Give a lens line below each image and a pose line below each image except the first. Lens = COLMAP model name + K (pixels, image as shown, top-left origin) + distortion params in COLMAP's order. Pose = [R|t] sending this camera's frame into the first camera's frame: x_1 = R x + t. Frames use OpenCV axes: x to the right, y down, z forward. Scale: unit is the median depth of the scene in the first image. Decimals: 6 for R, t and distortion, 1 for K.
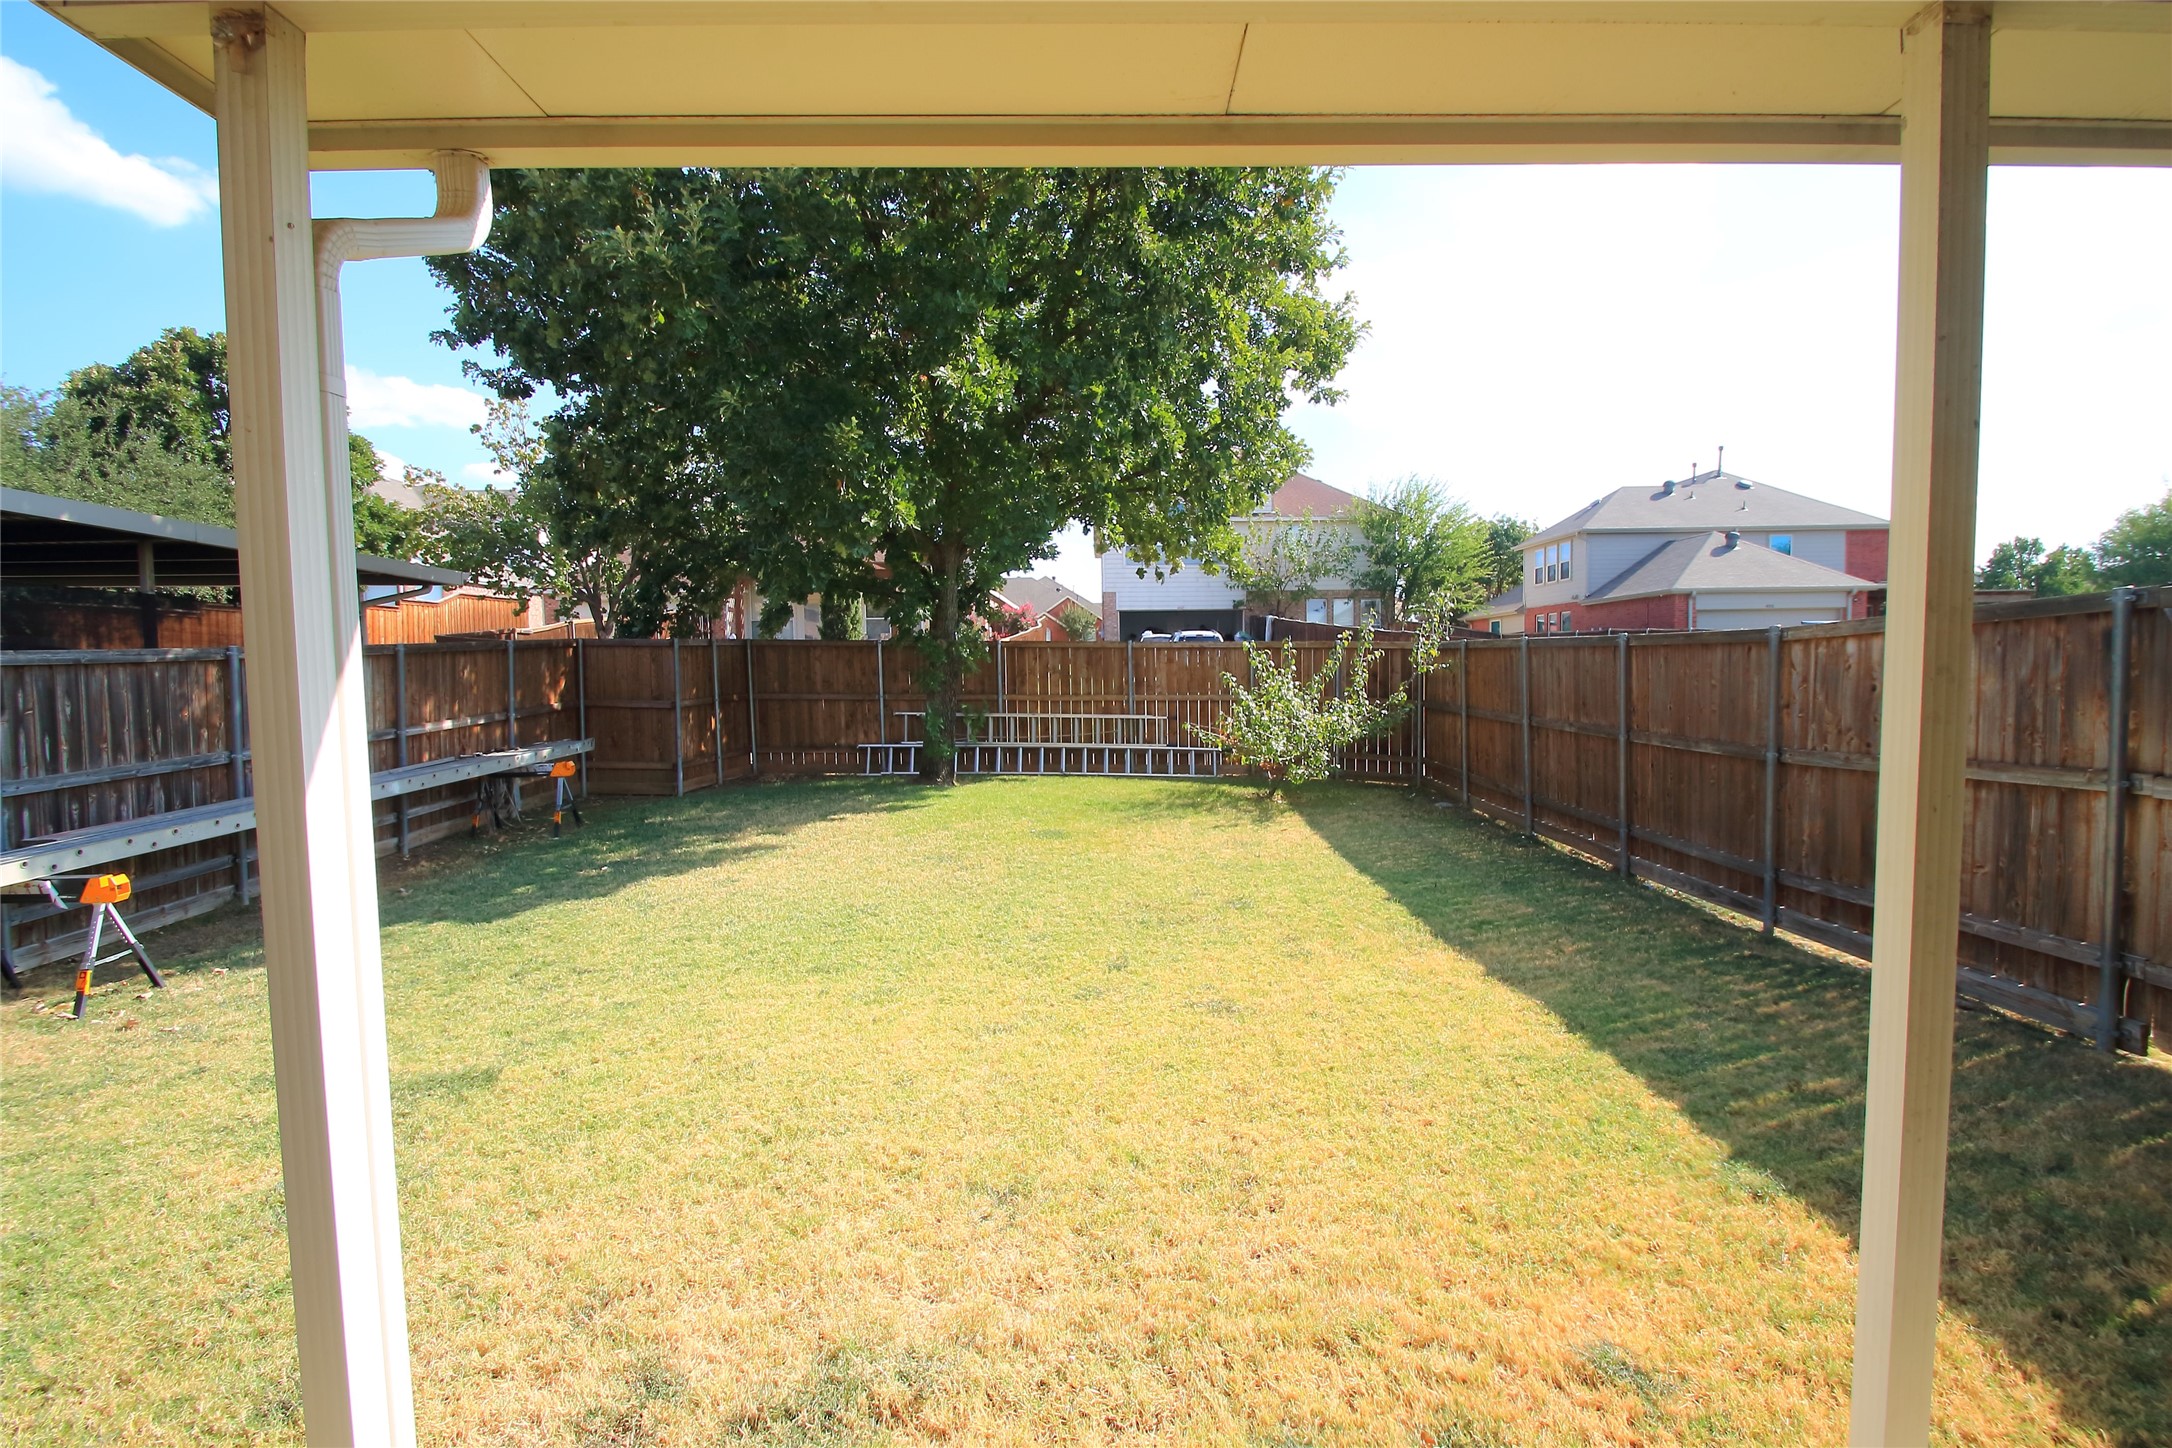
lens RADIAL K [[1051.4, 0, 1086.0], [0, 1051.4, 724.0], [0, 0, 1]] dist [-0.000025, -0.000882]
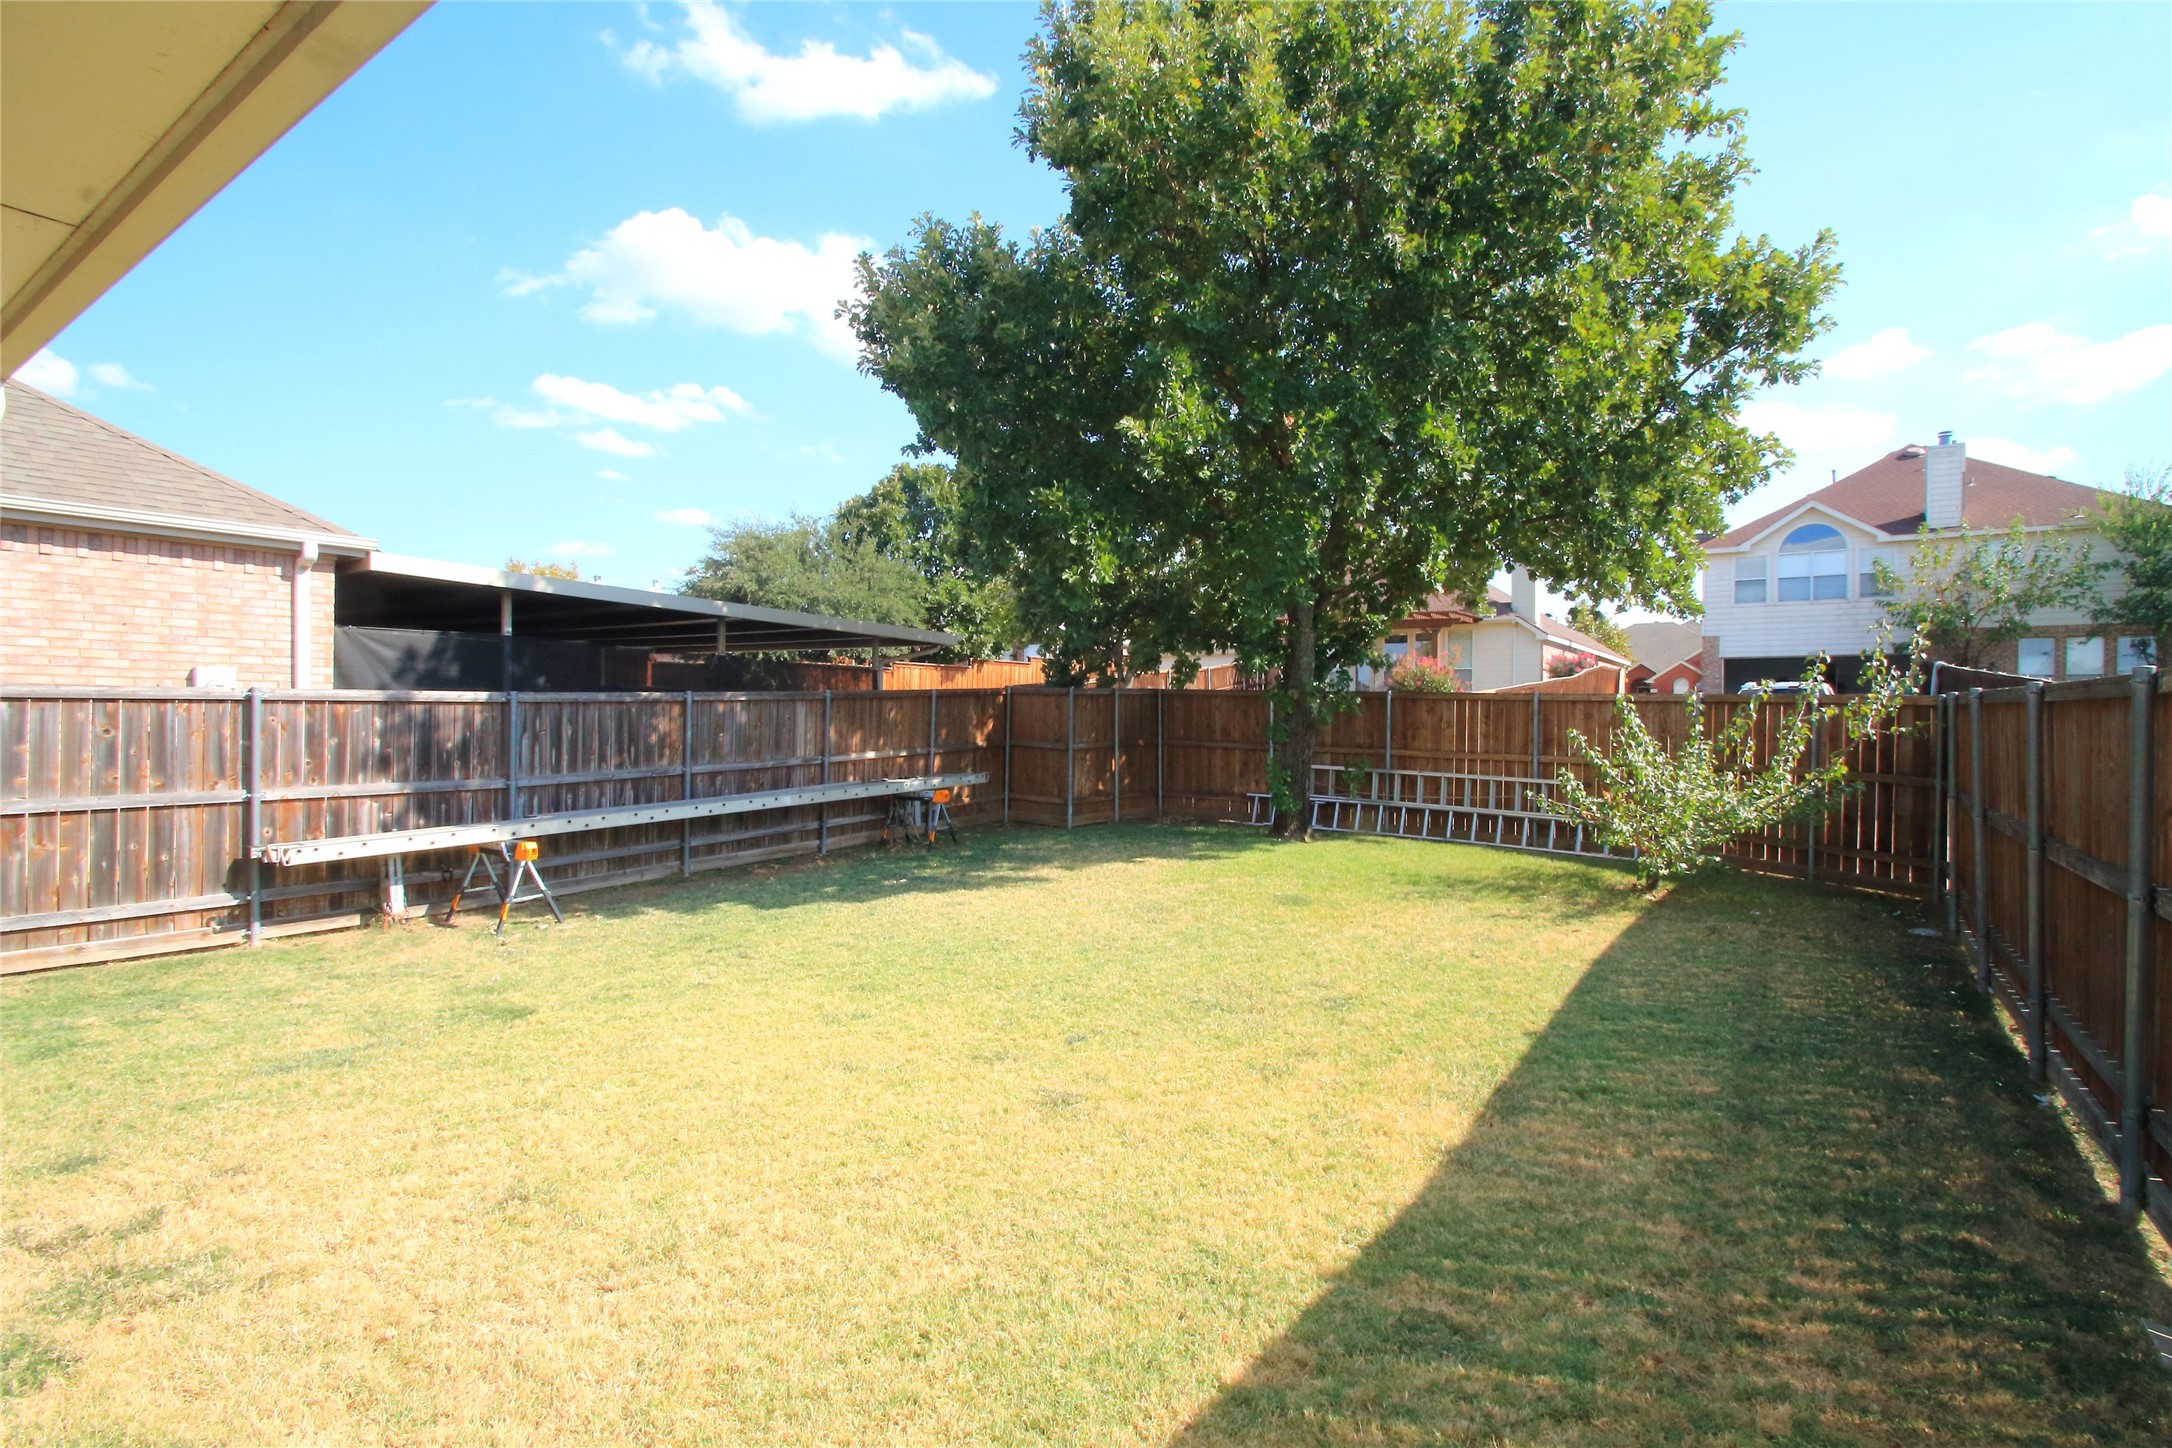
lens RADIAL K [[1031.1, 0, 1107.0], [0, 1031.1, 732.9], [0, 0, 1]] dist [0.010019, -0.015815]
pose [[0.811180, 0.028242, -0.584114, 0.476252], [-0.051756, 0.998381, -0.023604, -0.015387], [0.582501, 0.049378, 0.811328, 0.219755]]
